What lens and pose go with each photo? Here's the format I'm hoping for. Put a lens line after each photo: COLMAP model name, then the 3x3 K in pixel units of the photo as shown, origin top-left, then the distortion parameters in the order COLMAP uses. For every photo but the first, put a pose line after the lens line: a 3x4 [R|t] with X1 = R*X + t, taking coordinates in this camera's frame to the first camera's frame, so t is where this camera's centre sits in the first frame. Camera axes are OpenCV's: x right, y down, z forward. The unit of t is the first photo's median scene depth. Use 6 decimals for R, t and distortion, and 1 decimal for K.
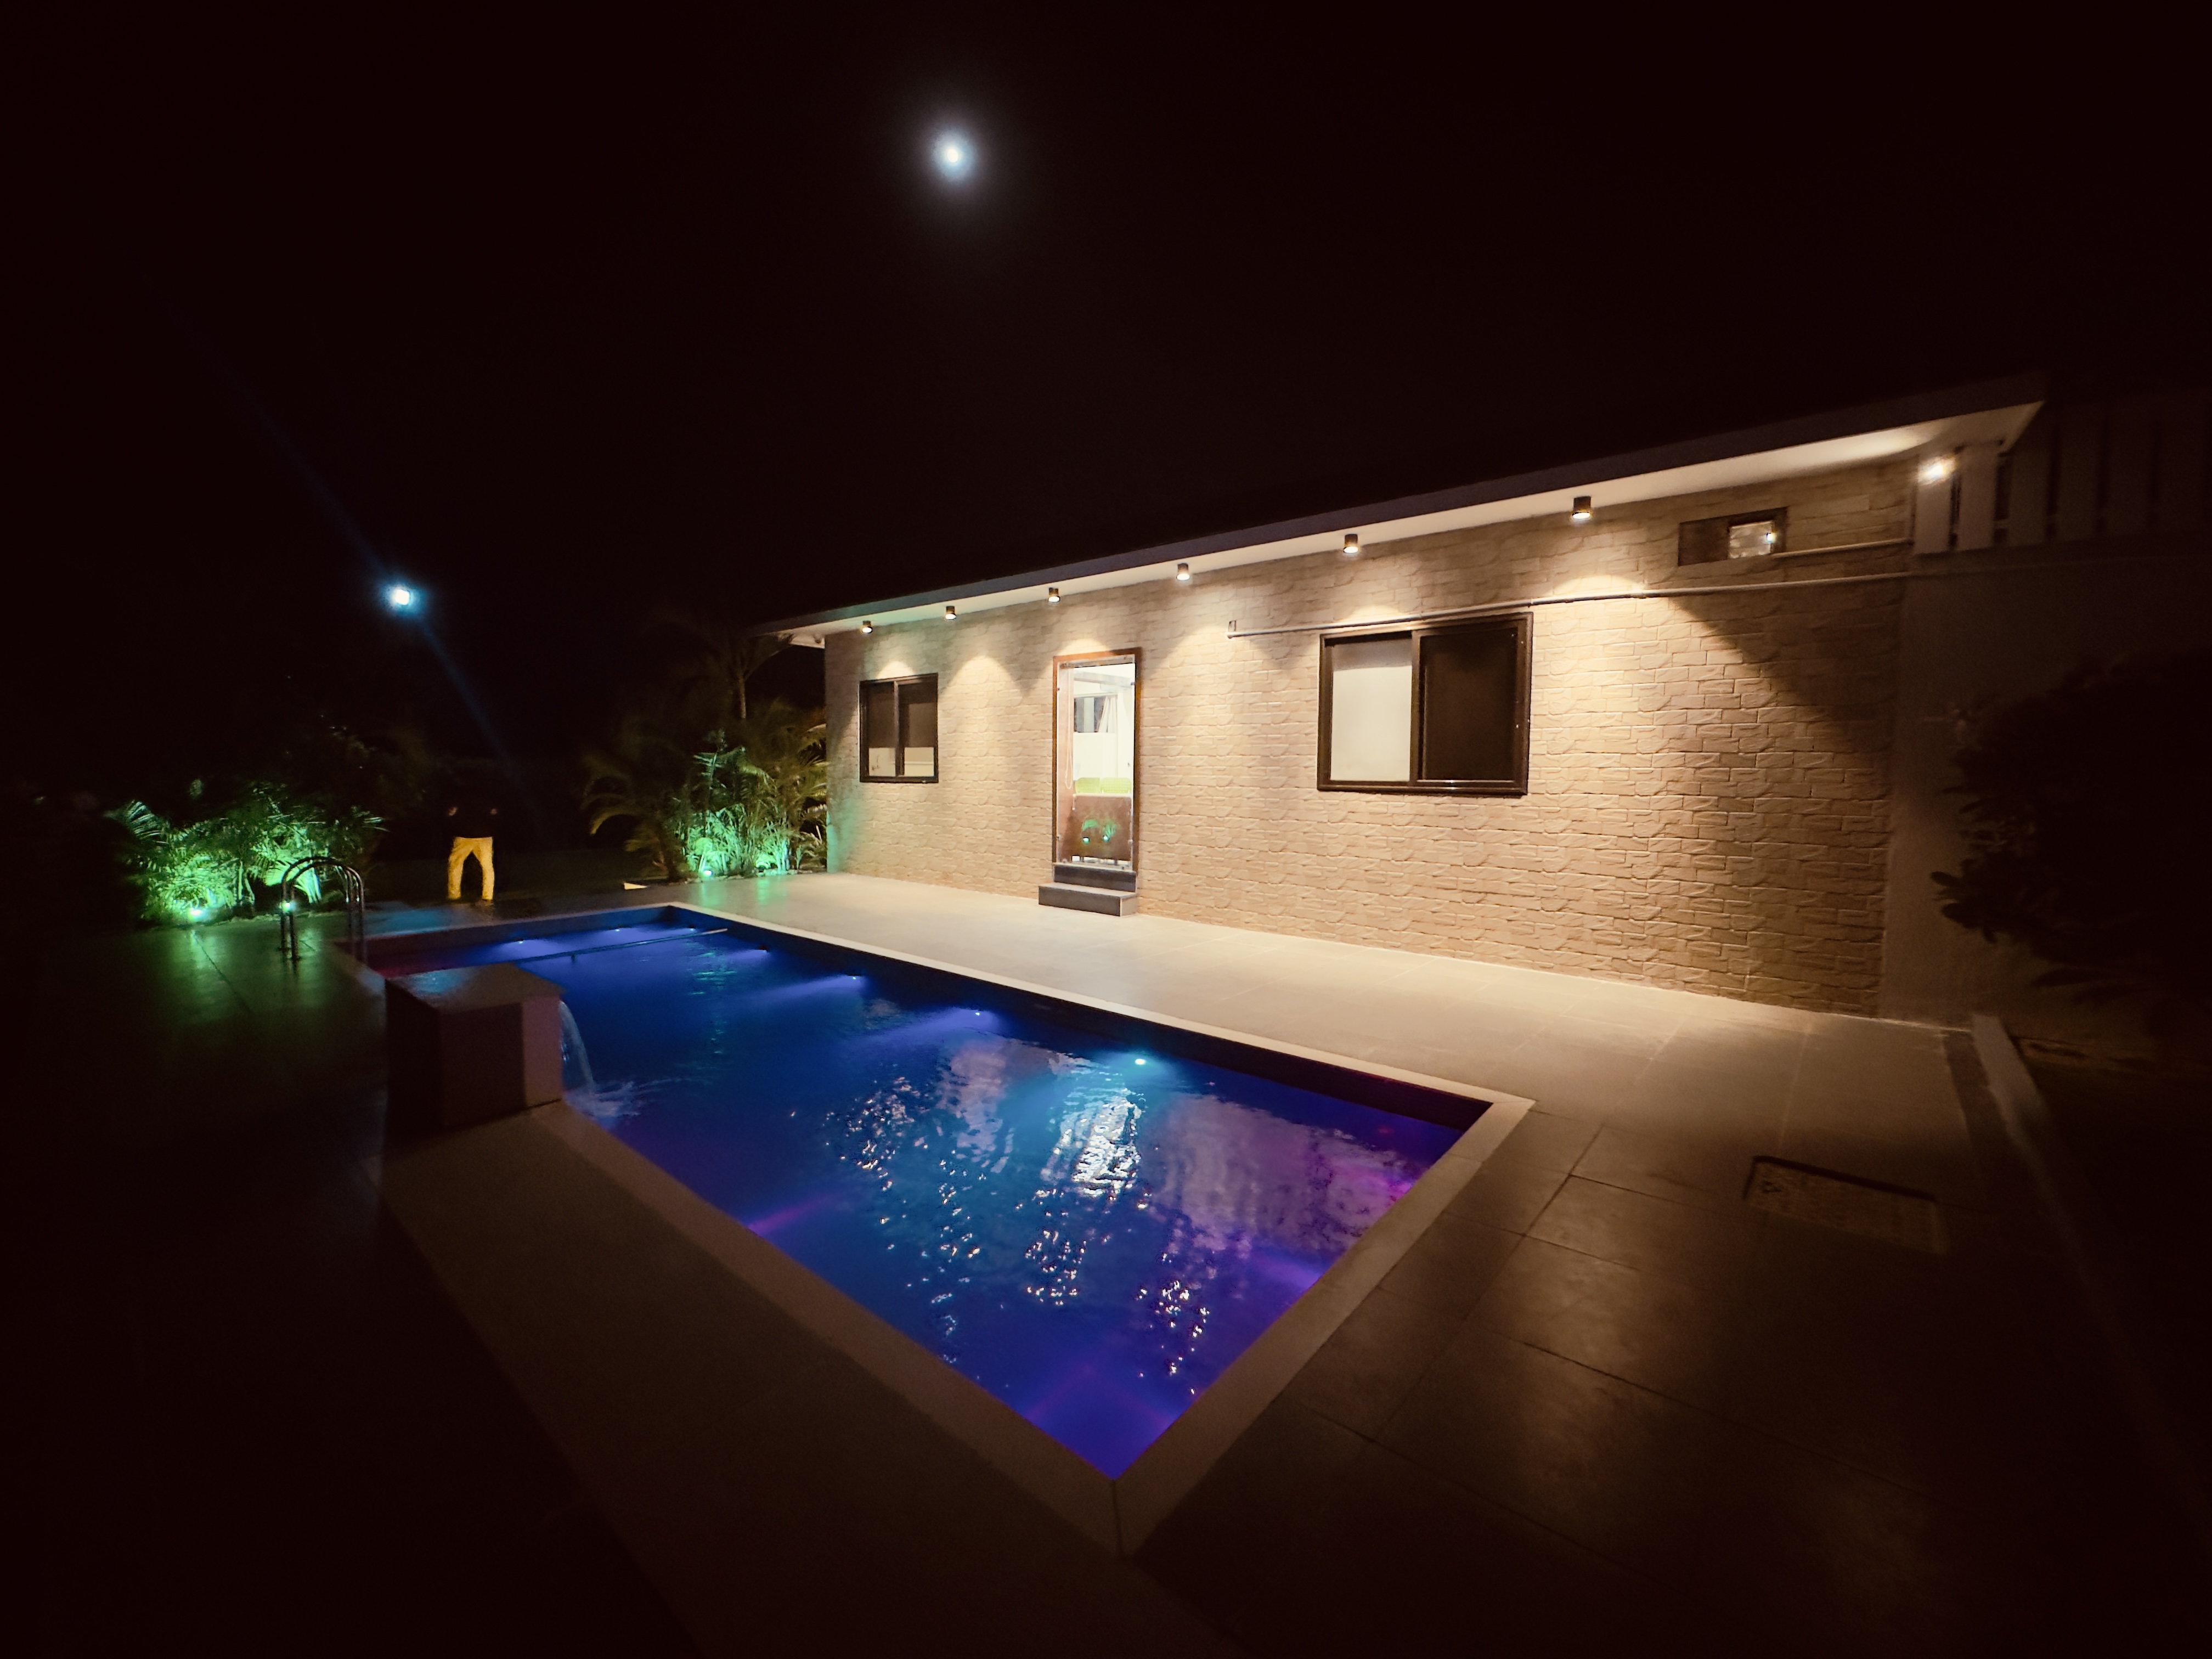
lens RADIAL K [[882.8, 0, 1091.9], [0, 882.8, 833.1], [0, 0, 1]] dist [0.001636, 0.000028]
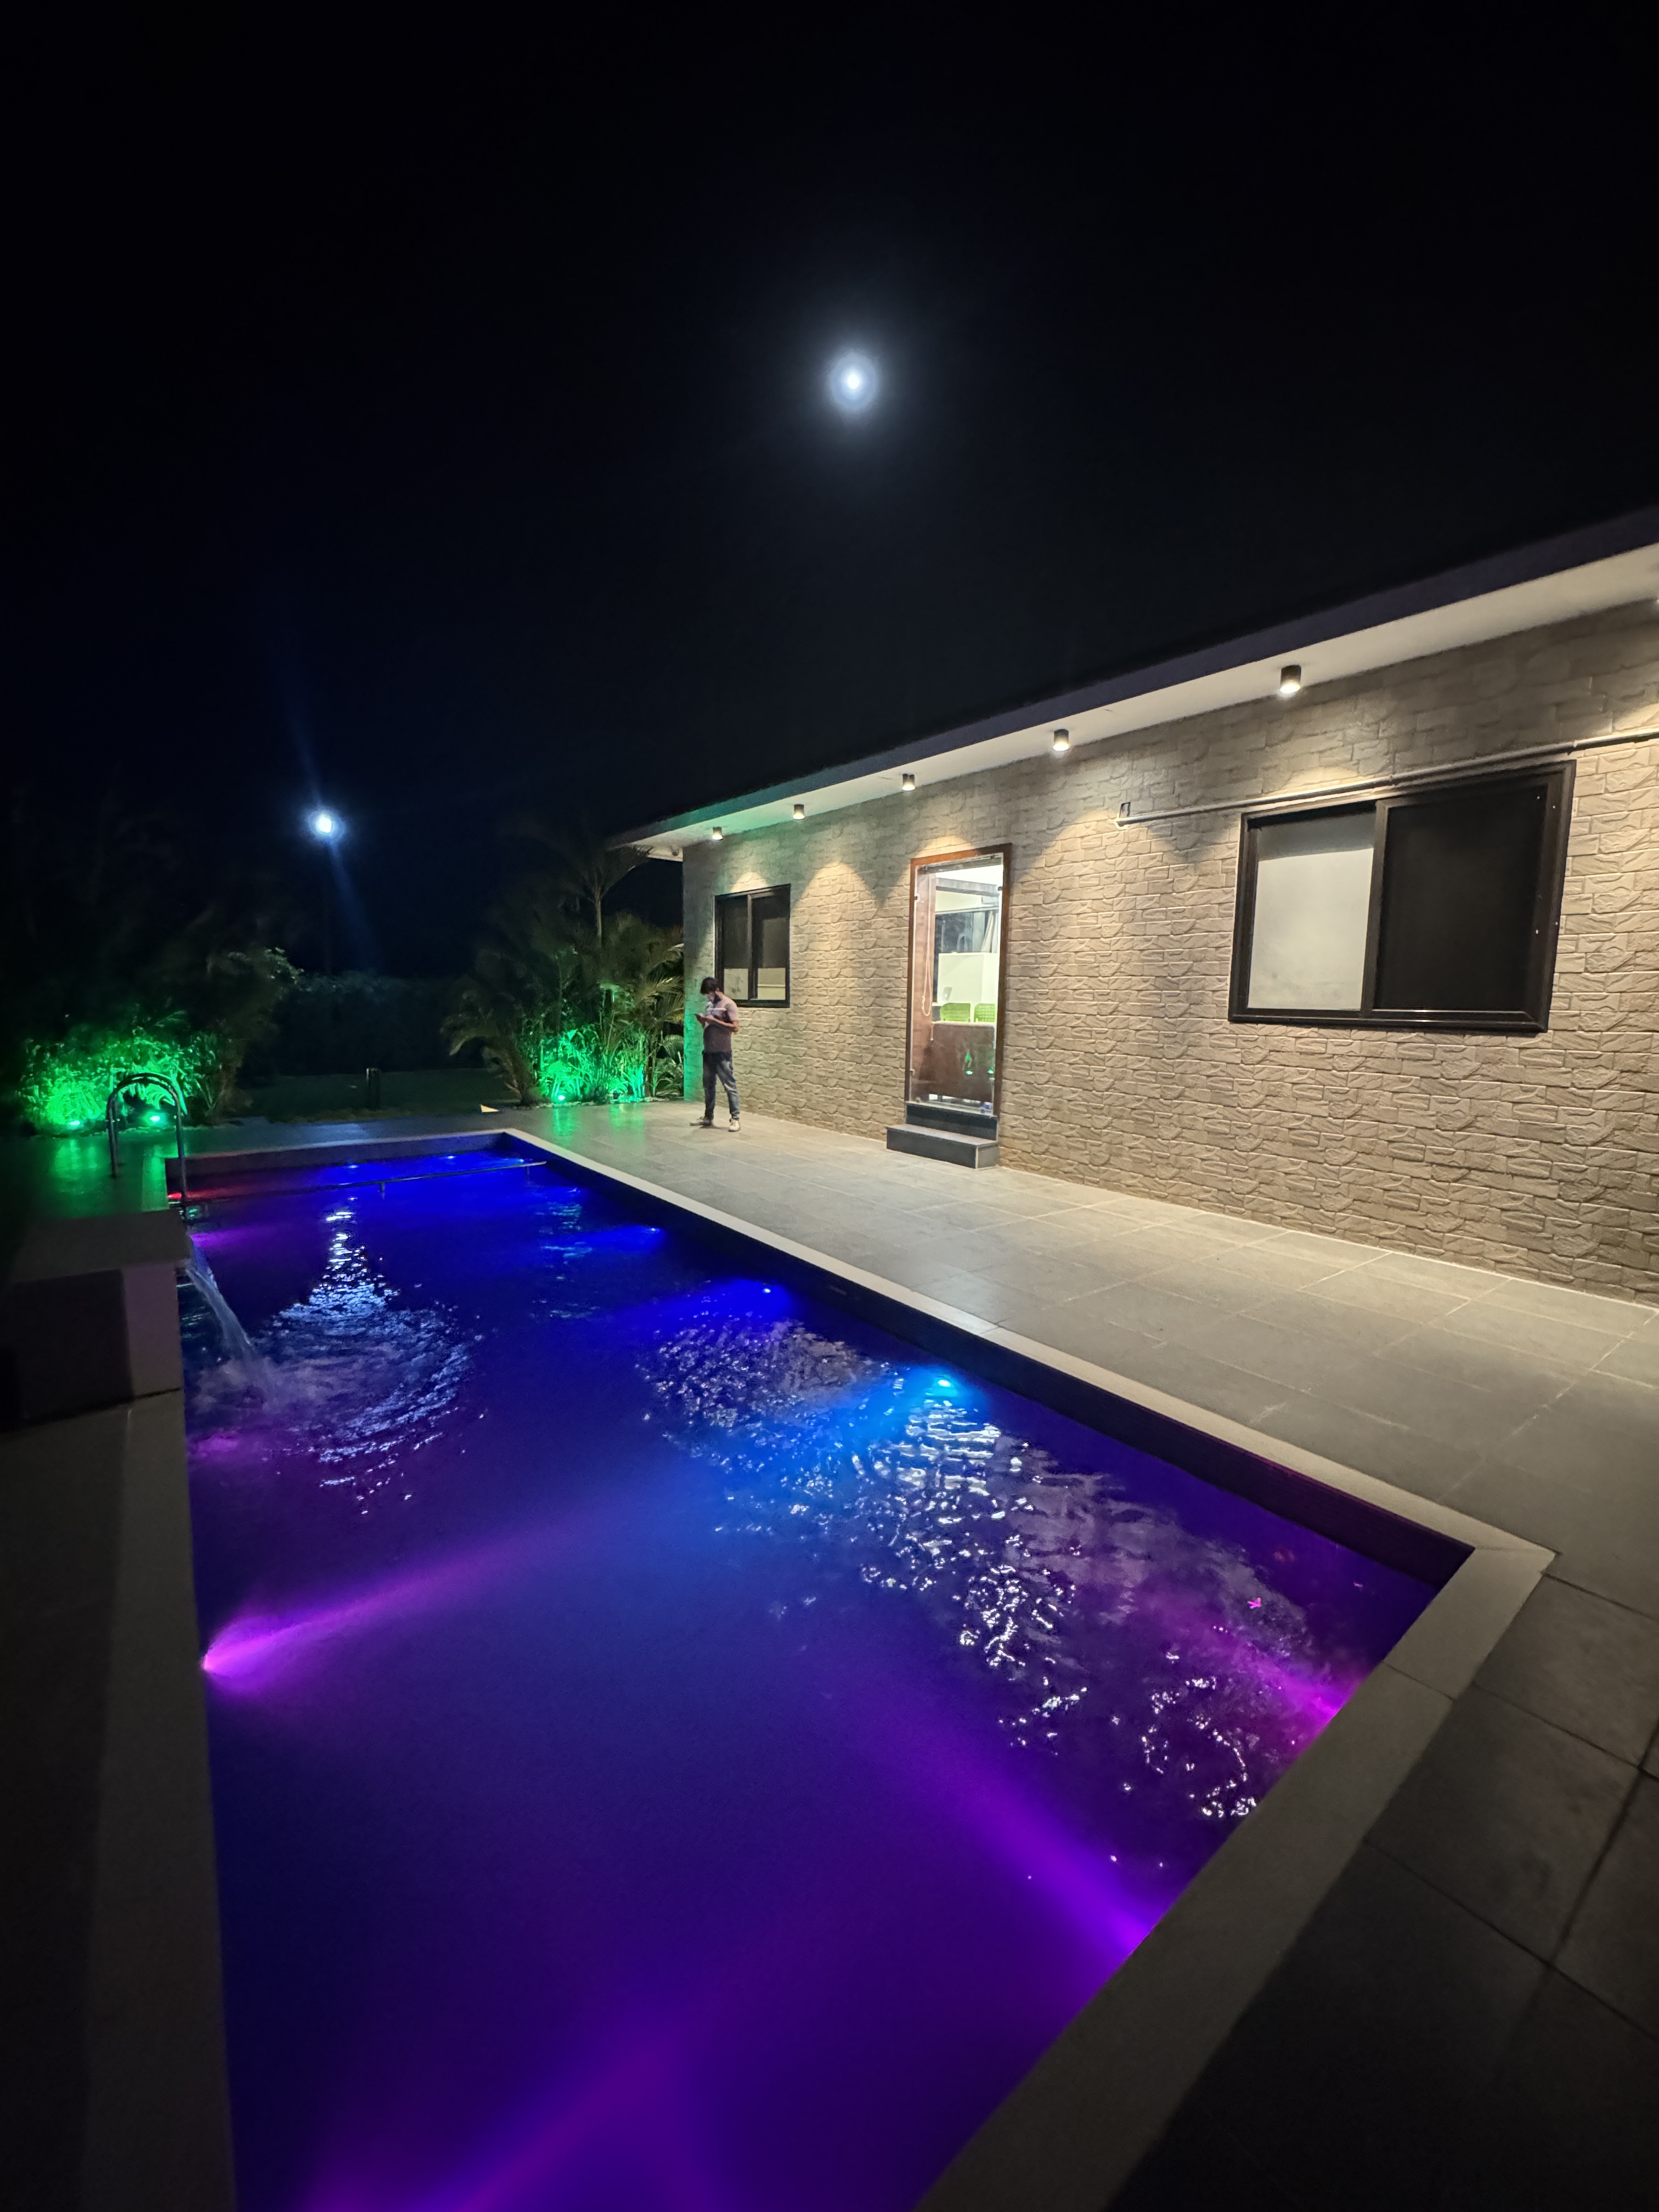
lens RADIAL K [[882.8, 0, 829.5], [0, 882.8, 1106.0], [0, 0, 1]] dist [0.001636, 0.000028]
pose [[0.979852, 0.034346, -0.196750, 0.059180], [-0.024334, 0.998294, 0.053080, -0.006279], [0.198237, -0.047223, 0.979016, 0.151402]]
